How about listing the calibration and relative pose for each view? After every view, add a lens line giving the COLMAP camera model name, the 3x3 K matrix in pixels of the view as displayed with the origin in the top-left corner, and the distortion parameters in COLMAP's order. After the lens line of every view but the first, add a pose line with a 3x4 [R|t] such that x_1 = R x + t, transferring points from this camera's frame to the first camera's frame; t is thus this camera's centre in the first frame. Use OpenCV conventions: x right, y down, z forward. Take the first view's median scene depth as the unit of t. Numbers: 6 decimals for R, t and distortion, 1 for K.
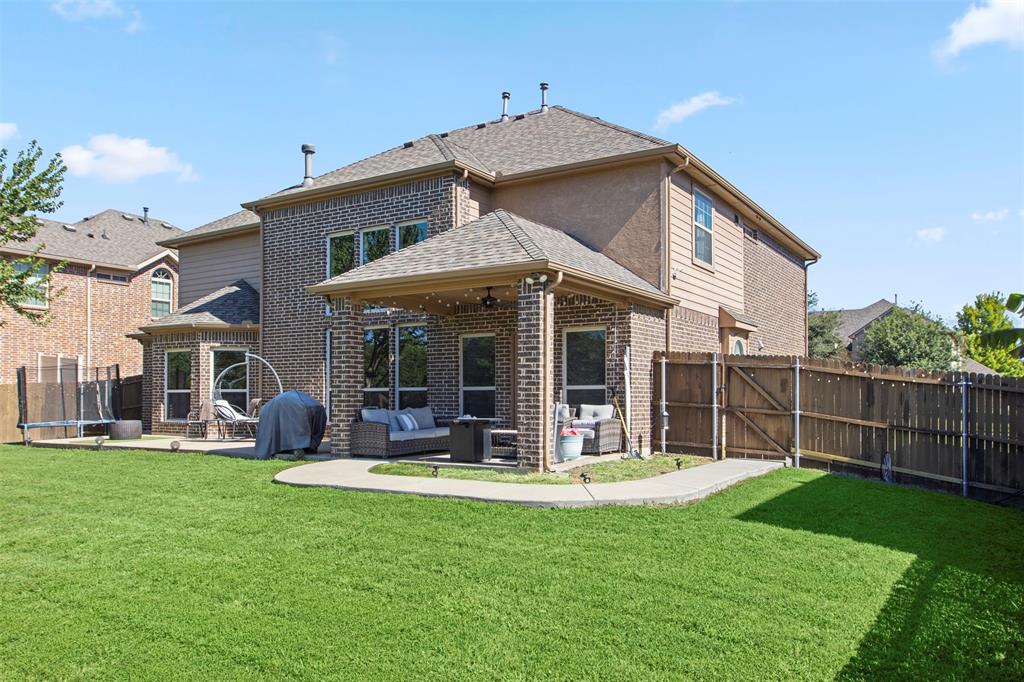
lens RADIAL K [[758.0, 0, 511.0], [0, 758.0, 392.0], [0, 0, 1]] dist [-0.006293, 0.002284]
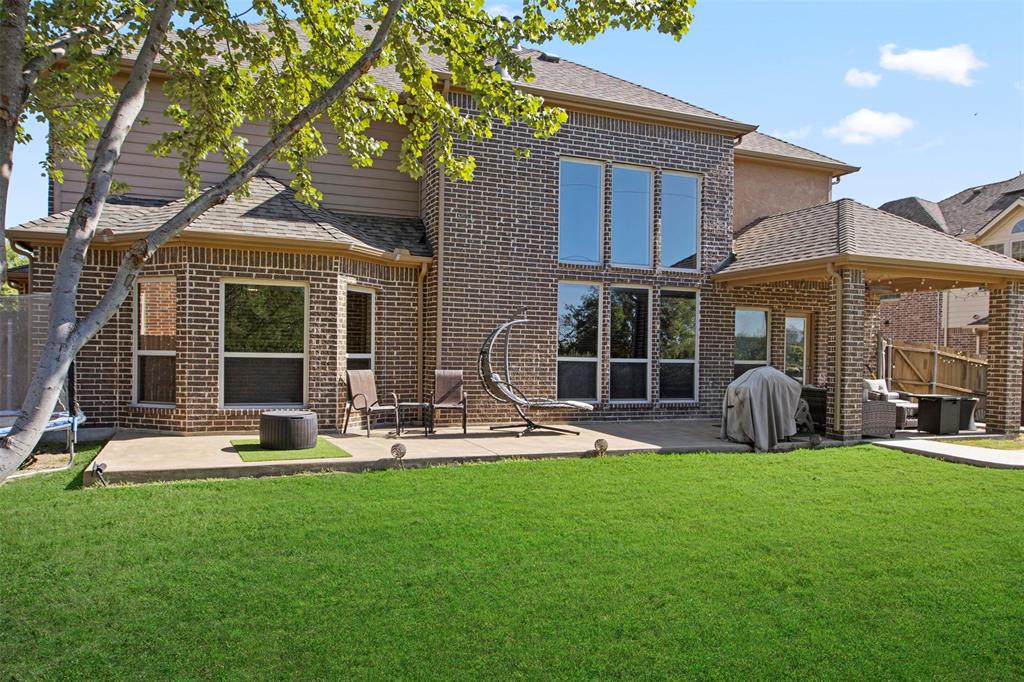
lens RADIAL K [[786.1, 0, 512.1], [0, 786.1, 363.9], [0, 0, 1]] dist [0.000152, 0.002334]
pose [[0.557984, 0.000999, 0.829851, -1.245558], [-0.025185, 0.999559, 0.015731, -0.012673], [-0.829469, -0.029678, 0.557763, 0.795357]]
